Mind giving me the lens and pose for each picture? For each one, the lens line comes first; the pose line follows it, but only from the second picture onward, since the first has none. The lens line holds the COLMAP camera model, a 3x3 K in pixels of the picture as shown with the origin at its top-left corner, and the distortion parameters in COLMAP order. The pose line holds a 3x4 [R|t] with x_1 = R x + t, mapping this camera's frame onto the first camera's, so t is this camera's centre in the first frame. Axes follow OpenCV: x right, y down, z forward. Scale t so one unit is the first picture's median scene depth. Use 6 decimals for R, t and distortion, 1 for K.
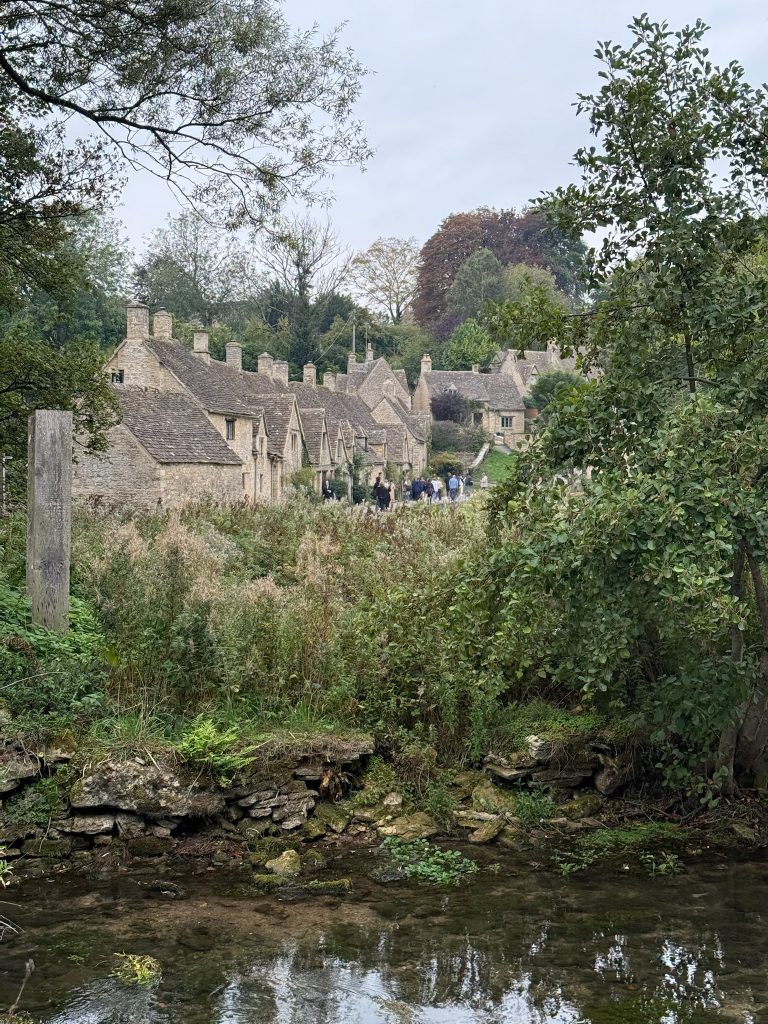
lens RADIAL K [[803.1, 0, 383.6], [0, 803.1, 512.8], [0, 0, 1]] dist [0.010907, 0.001107]
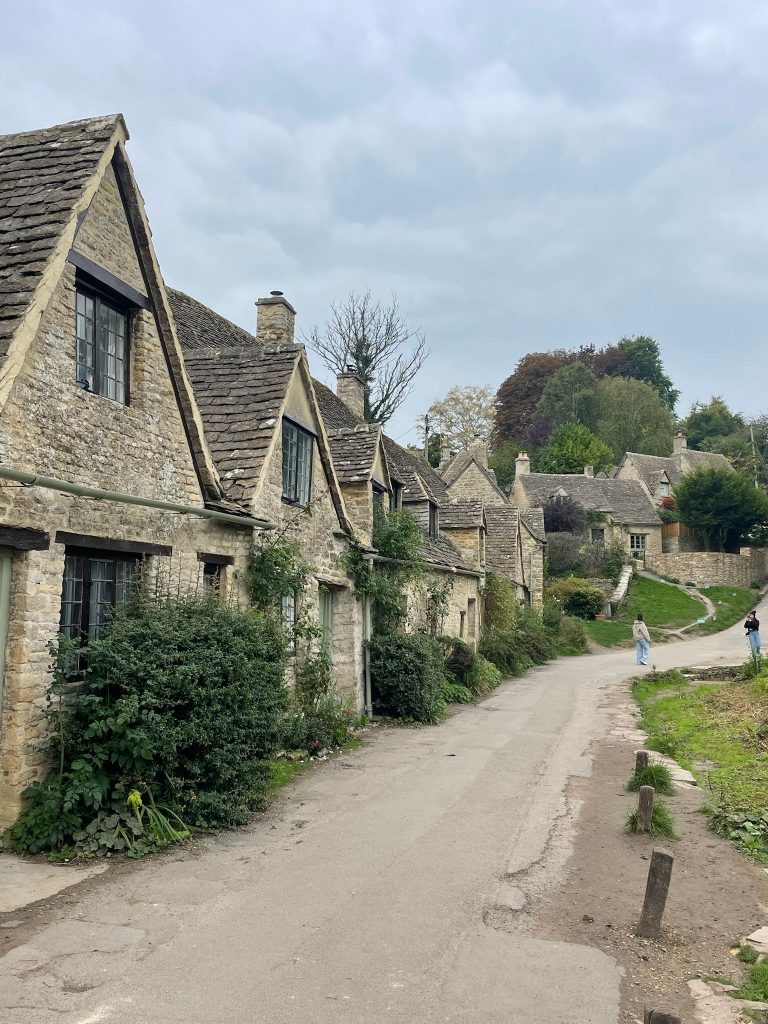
lens RADIAL K [[803.1, 0, 381.7], [0, 803.1, 513.3], [0, 0, 1]] dist [0.010907, 0.001107]
pose [[0.995094, -0.010749, -0.098346, -0.003938], [-0.006678, 0.984515, -0.175176, -0.010509], [0.098706, 0.174973, 0.979613, 0.276440]]
